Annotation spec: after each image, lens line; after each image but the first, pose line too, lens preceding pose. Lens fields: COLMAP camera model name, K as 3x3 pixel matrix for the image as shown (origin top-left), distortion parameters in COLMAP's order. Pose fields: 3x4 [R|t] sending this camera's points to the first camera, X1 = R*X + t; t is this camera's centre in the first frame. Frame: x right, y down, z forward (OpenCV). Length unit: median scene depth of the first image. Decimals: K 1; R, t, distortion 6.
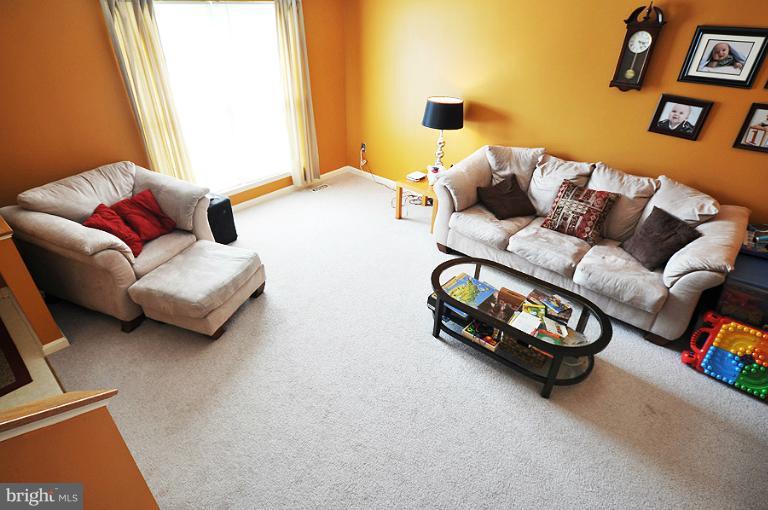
lens RADIAL K [[403.2, 0, 377.6], [0, 403.2, 256.8], [0, 0, 1]] dist [-0.011915, 0.002126]
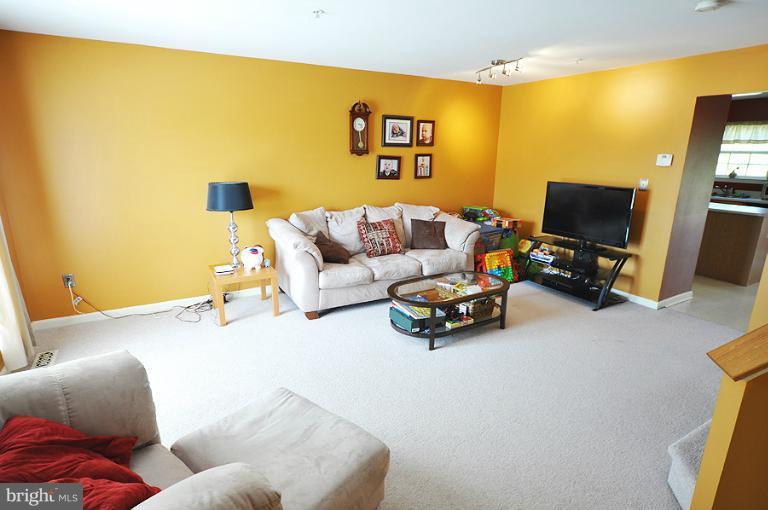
lens RADIAL K [[403.2, 0, 377.6], [0, 403.2, 256.8], [0, 0, 1]] dist [-0.011915, 0.002126]
pose [[0.326012, -0.251029, 0.911428, -0.801751], [0.501010, 0.863455, 0.058608, -0.153680], [-0.801689, 0.437528, 0.407264, 0.523454]]
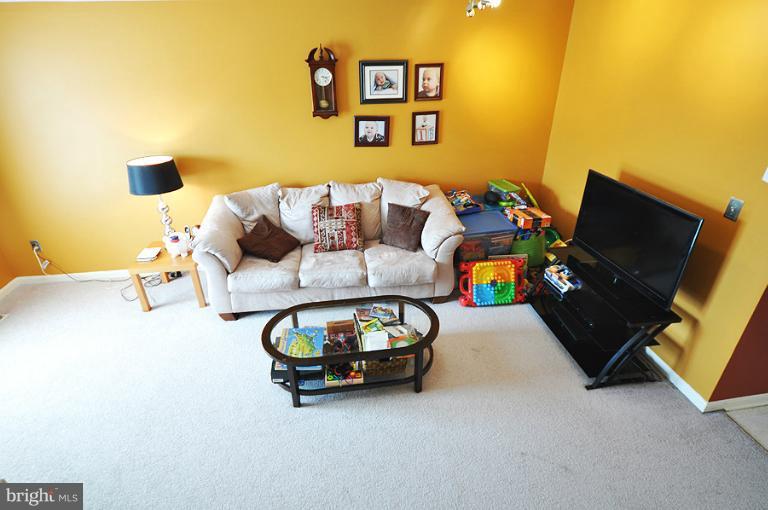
lens RADIAL K [[403.2, 0, 377.6], [0, 403.2, 256.8], [0, 0, 1]] dist [-0.011915, 0.002126]
pose [[0.657245, -0.374969, 0.653780, -0.189258], [0.422032, 0.901803, 0.092951, -0.104927], [-0.624435, 0.214824, 0.750954, 0.134029]]
